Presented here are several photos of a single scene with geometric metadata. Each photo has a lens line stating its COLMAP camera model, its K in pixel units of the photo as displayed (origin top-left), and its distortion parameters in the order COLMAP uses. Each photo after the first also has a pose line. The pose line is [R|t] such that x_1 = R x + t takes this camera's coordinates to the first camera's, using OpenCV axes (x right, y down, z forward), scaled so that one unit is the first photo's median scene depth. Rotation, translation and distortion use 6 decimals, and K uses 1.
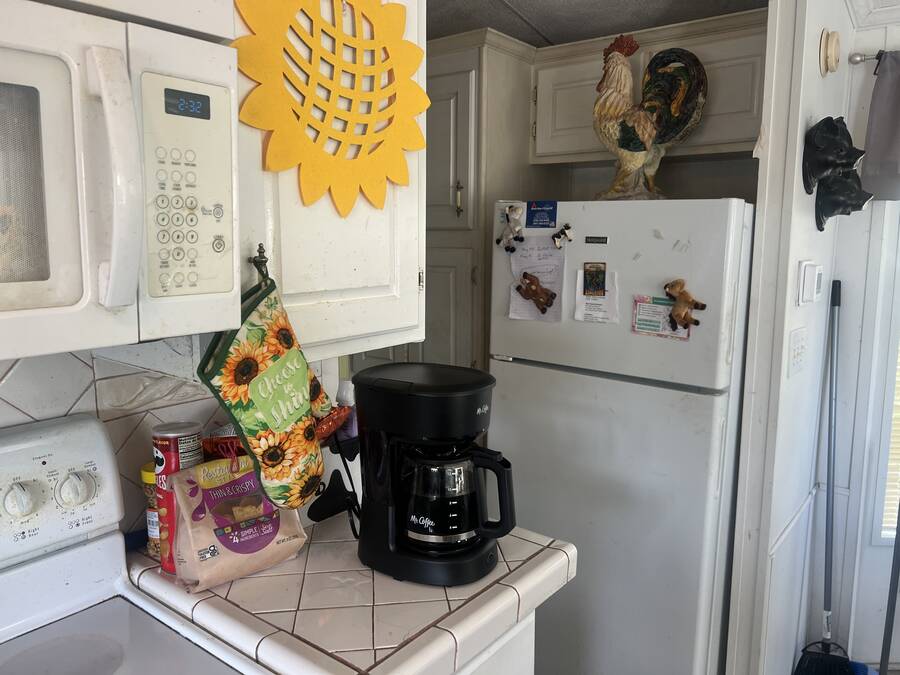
lens RADIAL K [[693.3, 0, 450.0], [0, 693.3, 337.5], [0, 0, 1]] dist [0.022895, -0.003618]
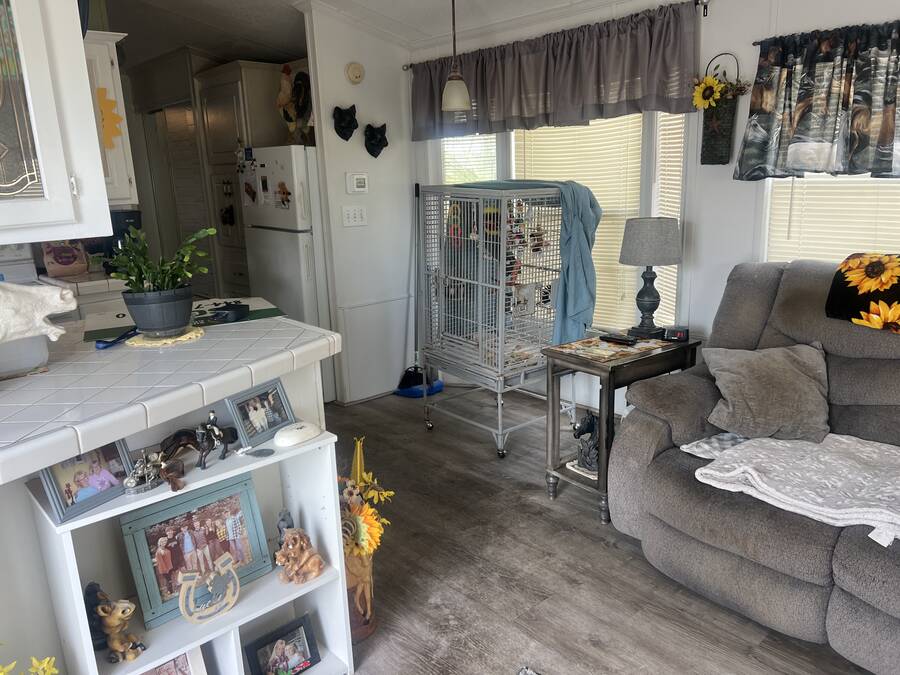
lens RADIAL K [[675.5, 0, 449.3], [0, 675.5, 341.5], [0, 0, 1]] dist [0.050884, -0.056757]
pose [[0.985828, 0.001616, -0.167753, 2.268844], [0.014753, 0.995244, 0.096288, 0.424590], [0.167110, -0.097398, 0.981116, -2.107635]]
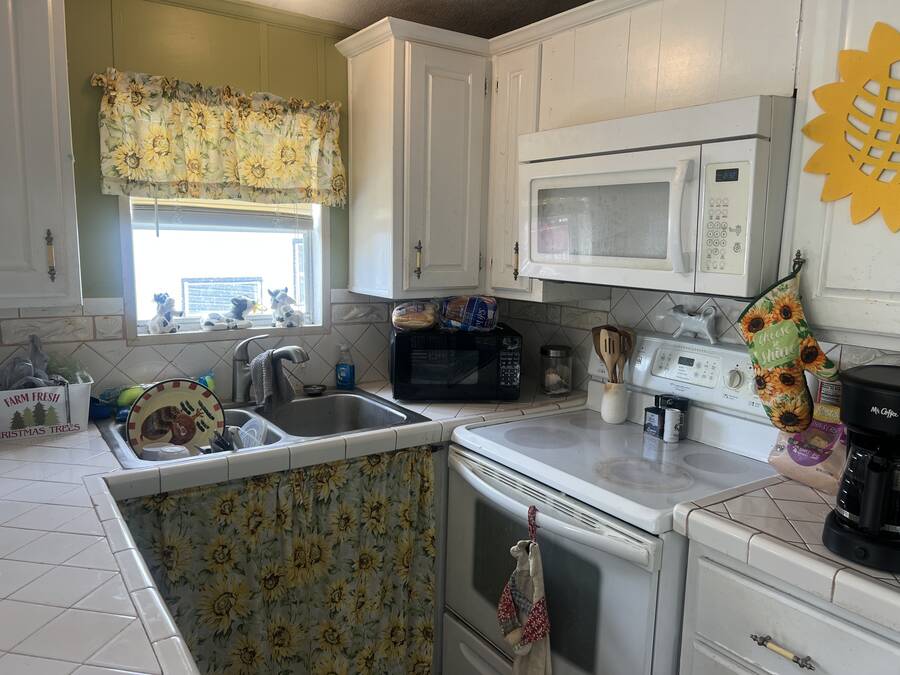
lens RADIAL K [[693.3, 0, 450.0], [0, 693.3, 337.5], [0, 0, 1]] dist [0.022895, -0.003618]
pose [[-0.304775, 0.132511, -0.943161, 1.400348], [-0.171552, 0.966440, 0.191218, -0.108206], [0.936847, 0.220080, -0.271814, 0.721778]]
